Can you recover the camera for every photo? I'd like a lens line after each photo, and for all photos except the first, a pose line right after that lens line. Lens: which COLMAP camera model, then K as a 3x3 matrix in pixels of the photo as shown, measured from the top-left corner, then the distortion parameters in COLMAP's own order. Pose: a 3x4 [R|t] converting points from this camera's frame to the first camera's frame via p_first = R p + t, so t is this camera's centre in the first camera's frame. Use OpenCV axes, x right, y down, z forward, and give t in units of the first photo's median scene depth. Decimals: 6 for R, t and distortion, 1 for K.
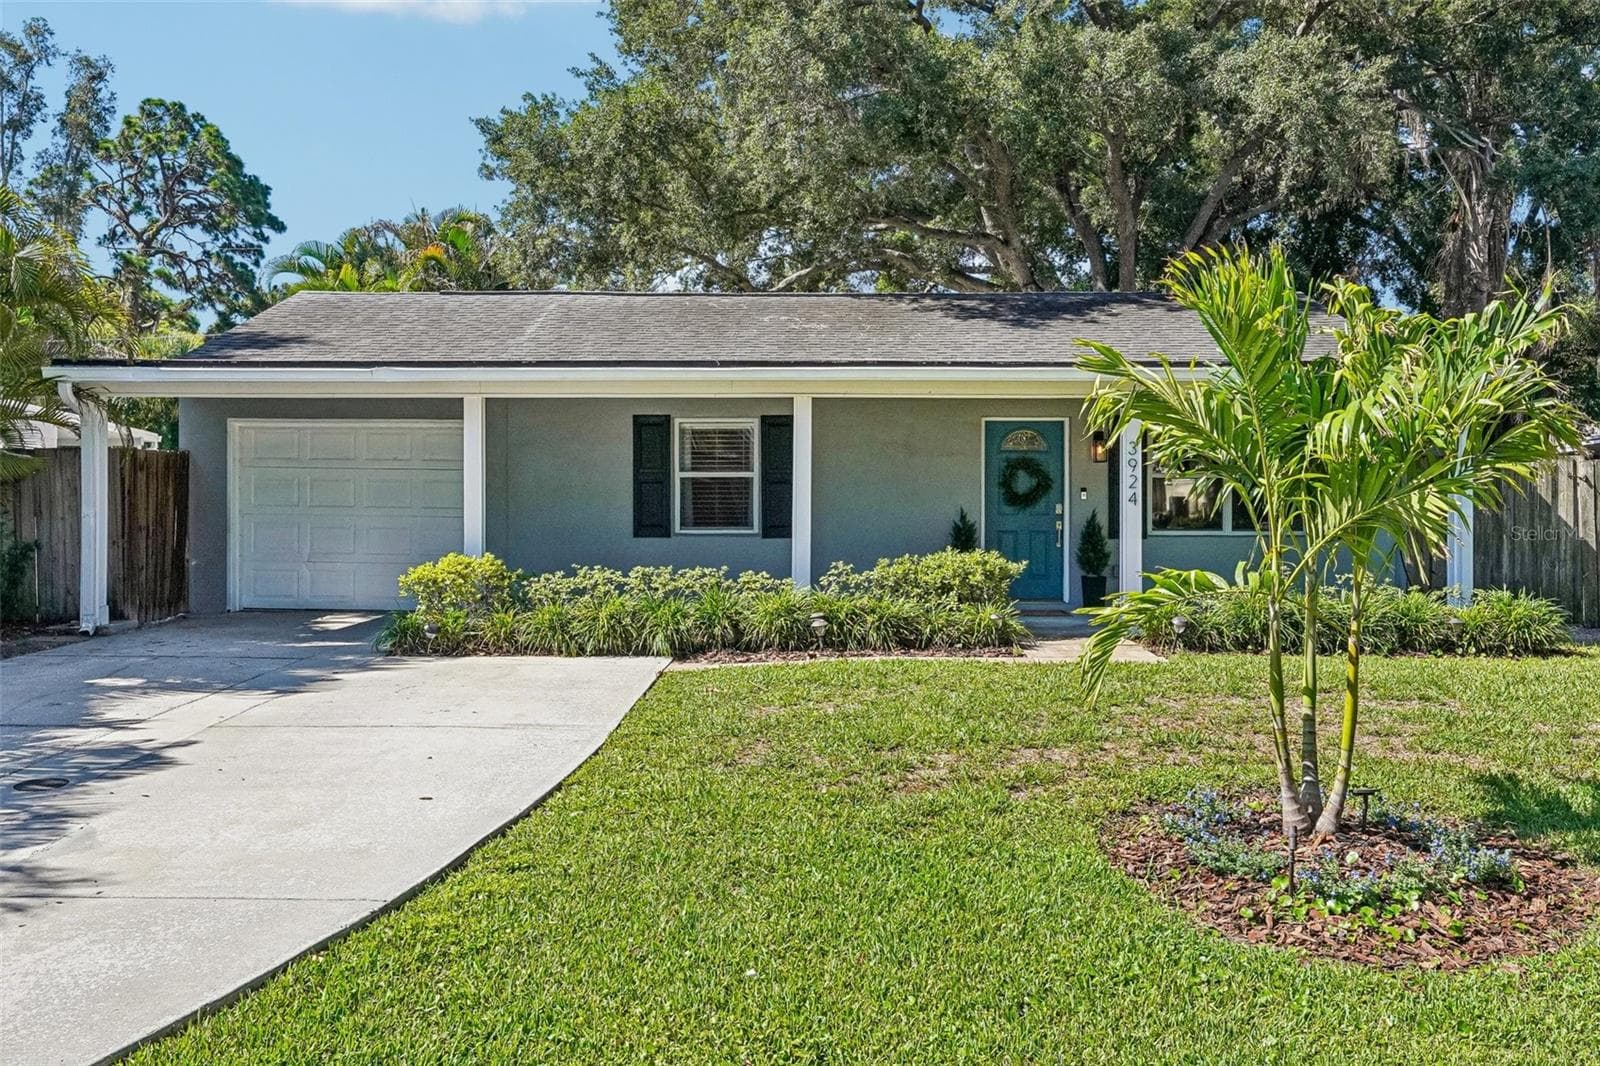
lens RADIAL K [[1384.4, 0, 801.4], [0, 1384.4, 511.4], [0, 0, 1]] dist [0.005016, 0.046820]
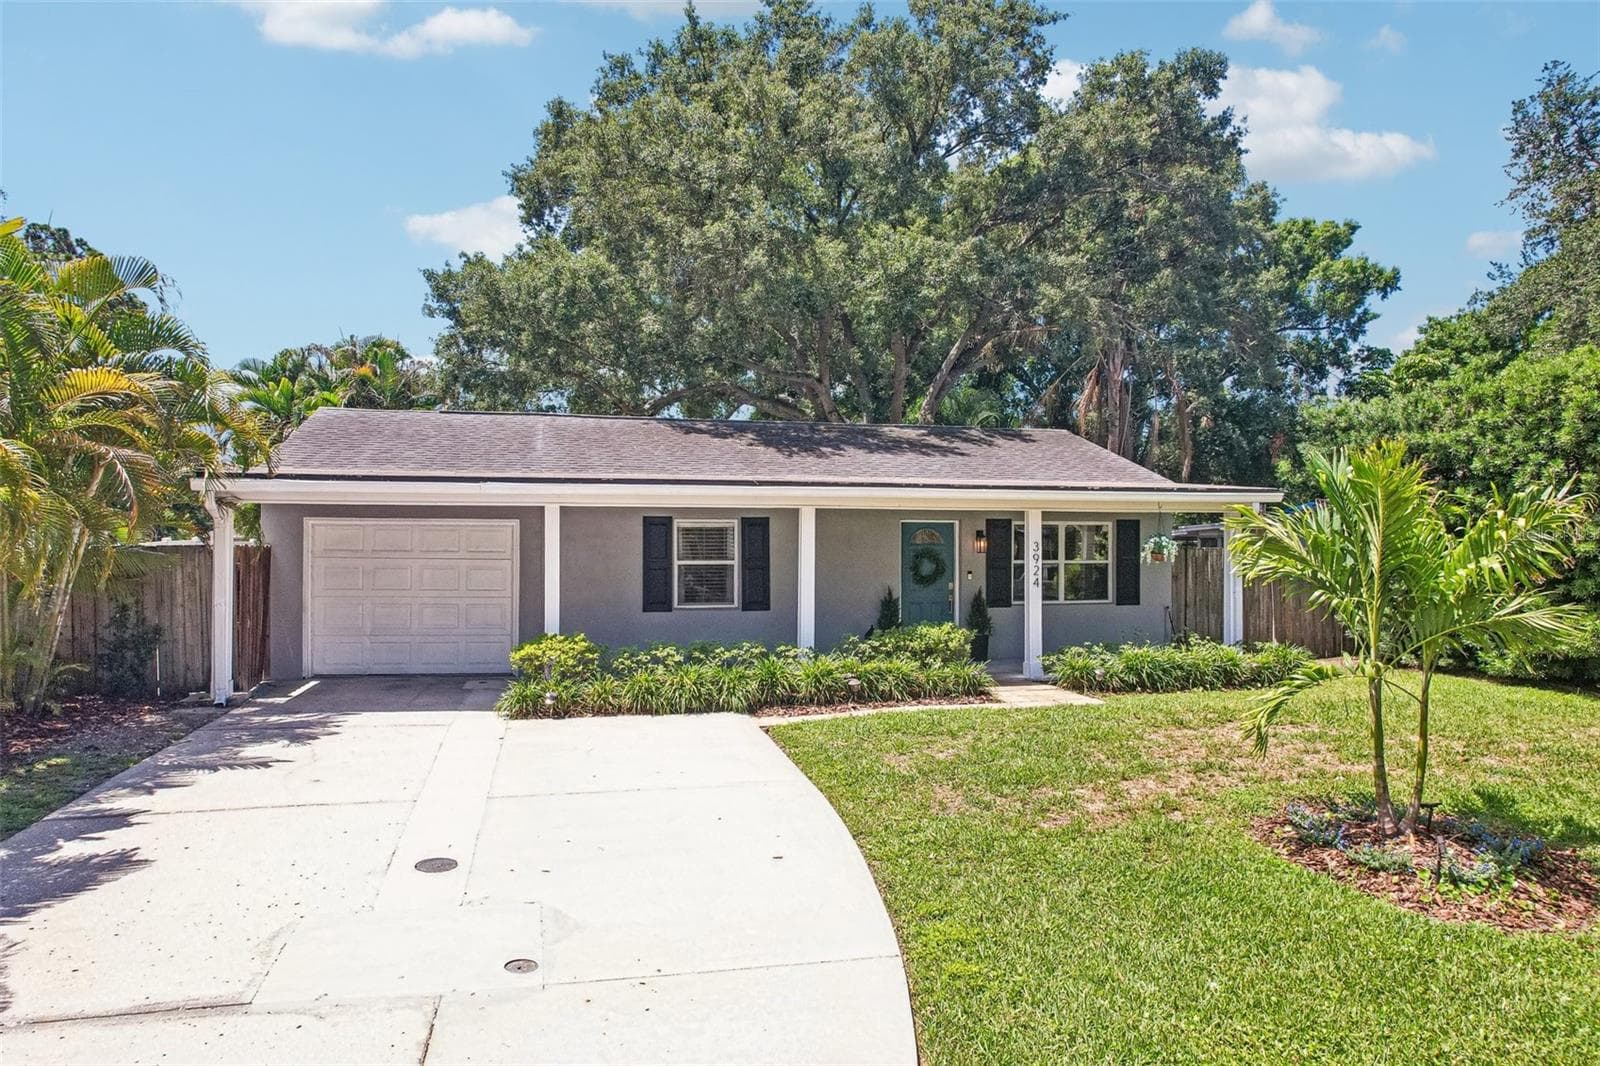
lens RADIAL K [[1026.5, 0, 800.0], [0, 1026.5, 533.0], [0, 0, 1]] dist [-0.060125, 0.054146]
pose [[0.967627, 0.002703, 0.252371, -0.220971], [0.004574, 0.999591, -0.028246, -0.026835], [-0.252344, 0.028486, 0.967218, 0.044756]]
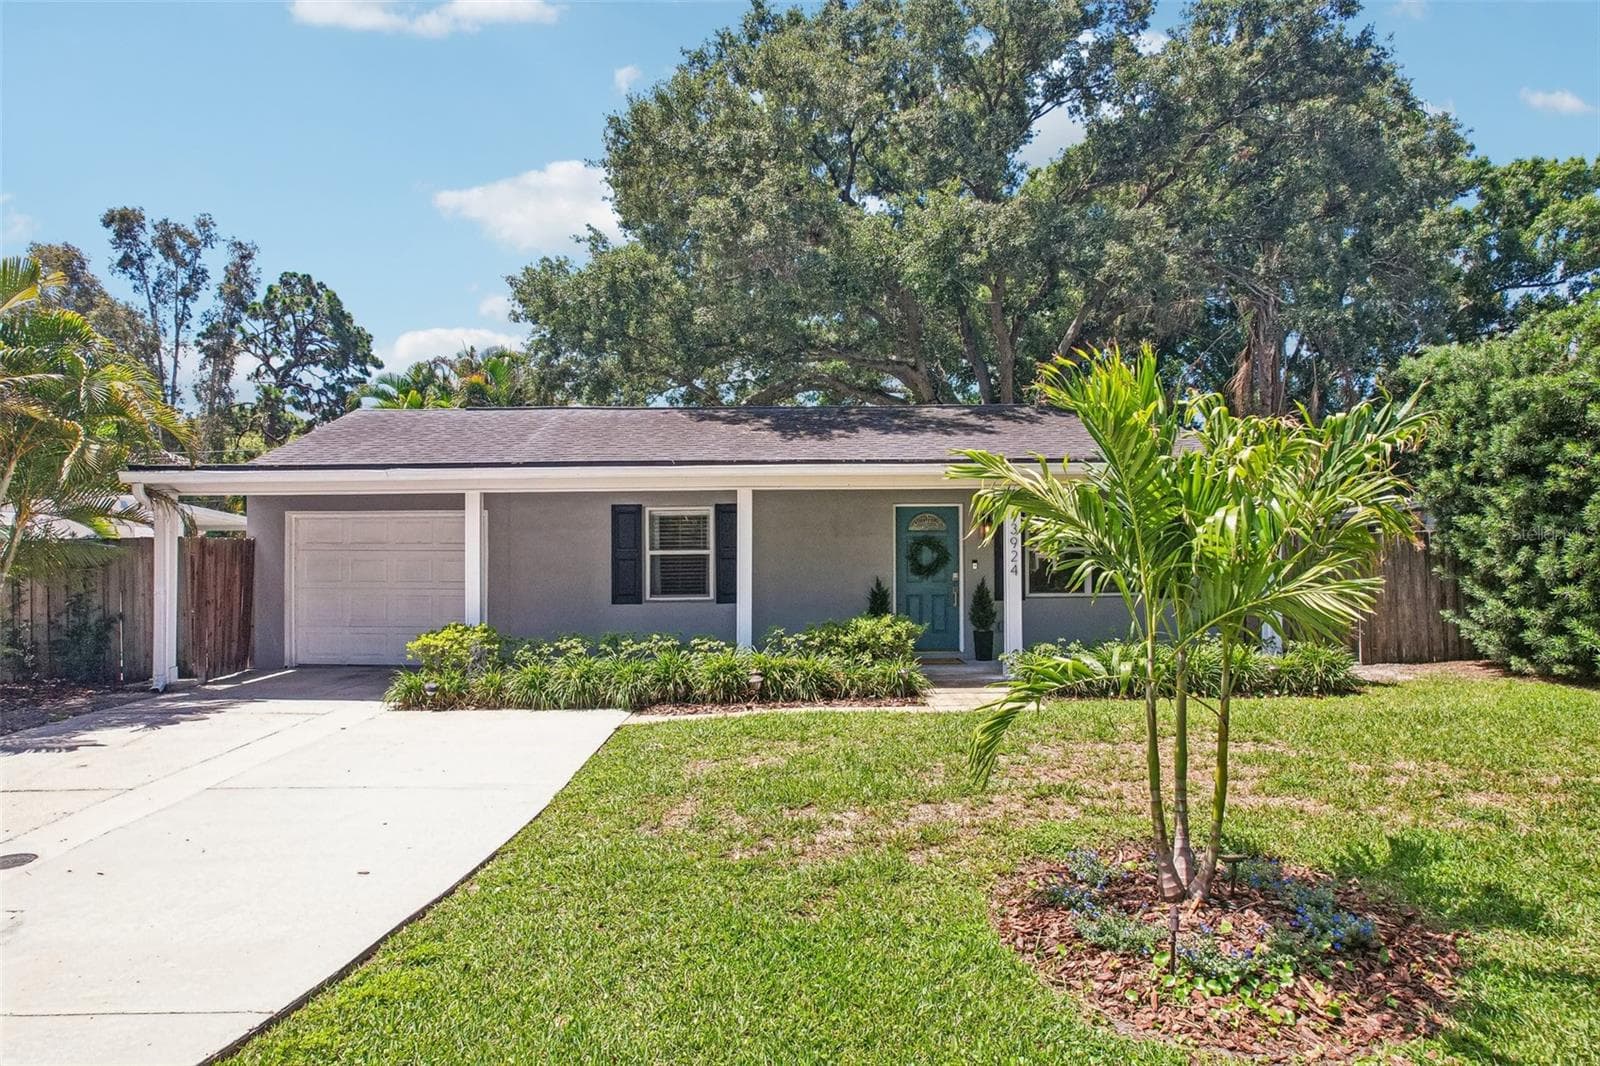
lens RADIAL K [[1008.4, 0, 804.0], [0, 1008.4, 537.8], [0, 0, 1]] dist [-0.062986, 0.054792]
pose [[0.999457, -0.010374, 0.031271, 0.022081], [0.011321, 0.999478, -0.030262, -0.011161], [-0.030941, 0.030600, 0.999053, 0.098415]]
